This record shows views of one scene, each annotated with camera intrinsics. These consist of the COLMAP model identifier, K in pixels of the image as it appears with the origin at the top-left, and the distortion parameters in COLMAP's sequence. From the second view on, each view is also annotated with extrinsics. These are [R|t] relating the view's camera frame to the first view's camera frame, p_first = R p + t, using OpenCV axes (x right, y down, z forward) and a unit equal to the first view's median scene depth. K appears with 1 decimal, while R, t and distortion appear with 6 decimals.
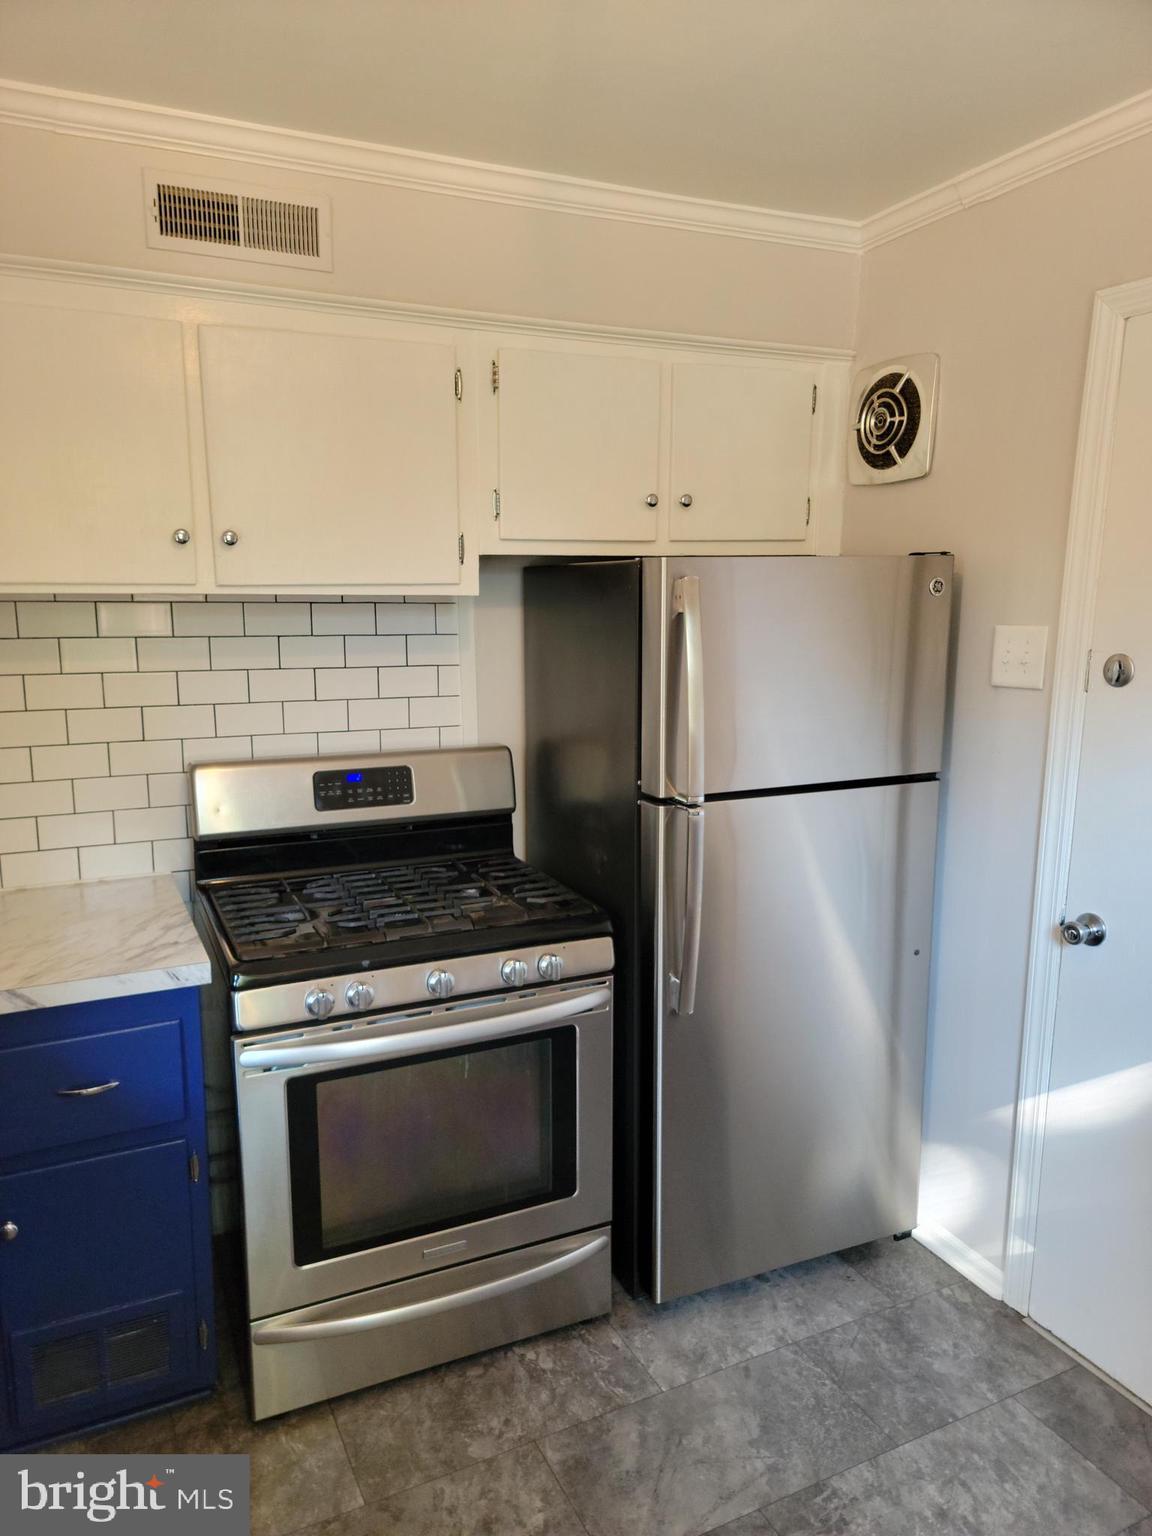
lens RADIAL K [[1063.0, 0, 576.7], [0, 1063.0, 761.0], [0, 0, 1]] dist [0.046857, -0.042464]
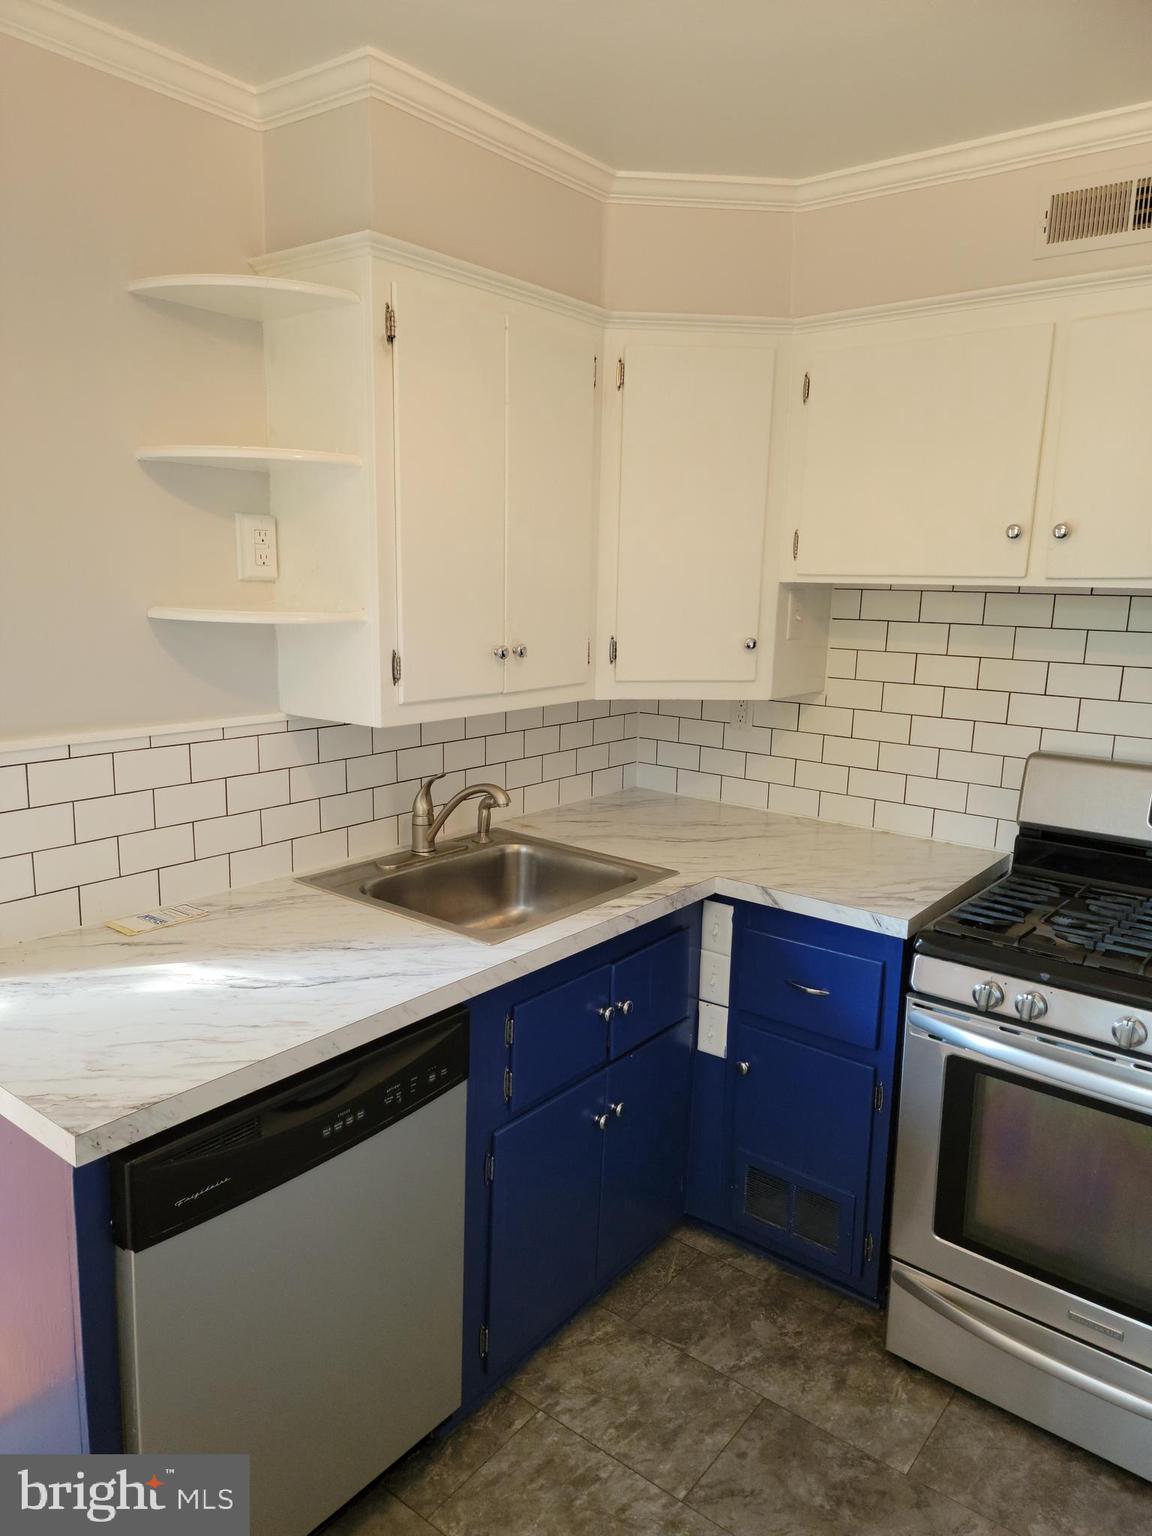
lens RADIAL K [[1063.0, 0, 573.4], [0, 1063.0, 764.6], [0, 0, 1]] dist [0.046857, -0.042464]
pose [[0.433075, 0.166435, -0.885858, 0.429226], [-0.161141, 0.981268, 0.105582, -0.027405], [0.886837, 0.097023, 0.451782, 0.177090]]
